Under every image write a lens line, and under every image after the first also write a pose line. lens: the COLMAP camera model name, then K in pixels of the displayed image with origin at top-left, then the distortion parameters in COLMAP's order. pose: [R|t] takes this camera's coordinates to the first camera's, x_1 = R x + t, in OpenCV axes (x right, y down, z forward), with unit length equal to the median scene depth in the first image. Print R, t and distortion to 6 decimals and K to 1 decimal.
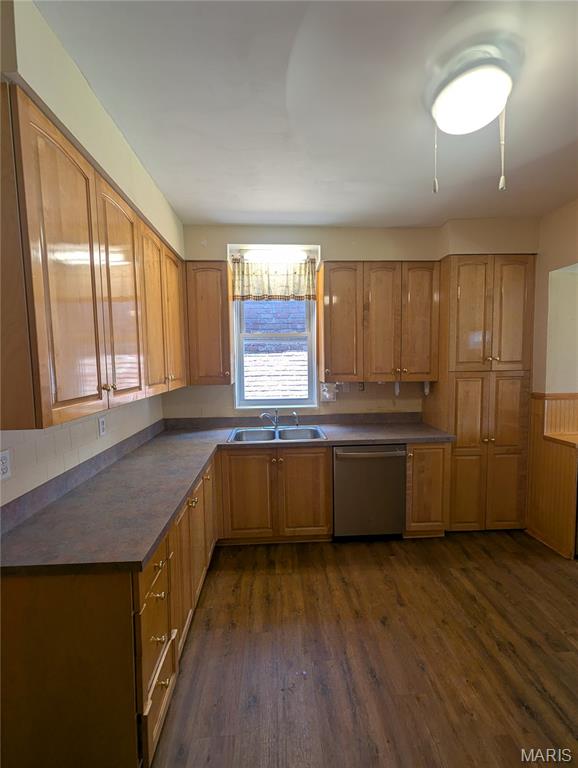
lens RADIAL K [[312.5, 0, 289.0], [0, 312.5, 384.0], [0, 0, 1]] dist [0.000167, 0.000003]
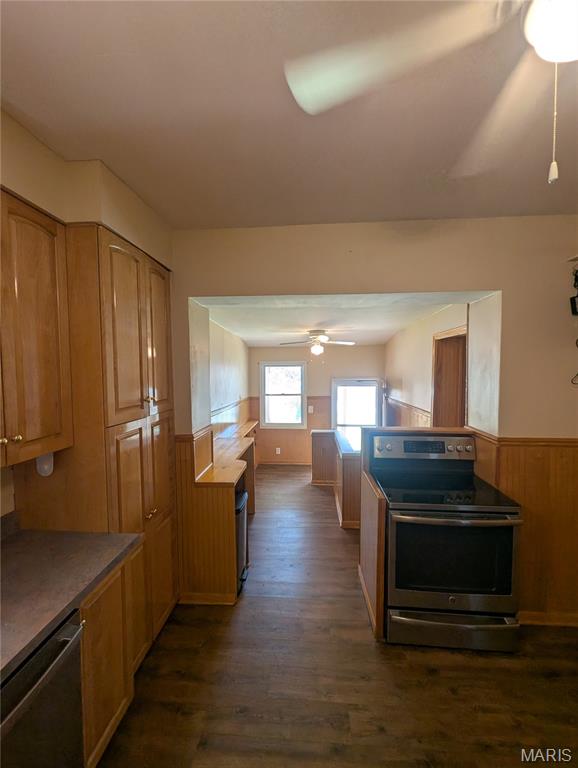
lens RADIAL K [[315.5, 0, 289.0], [0, 315.5, 384.0], [0, 0, 1]] dist [-0.001001, -0.000078]
pose [[0.114624, -0.031510, 0.992909, -0.020834], [0.082544, 0.996343, 0.022090, -0.106627], [-0.989974, 0.079426, 0.116806, 0.611025]]
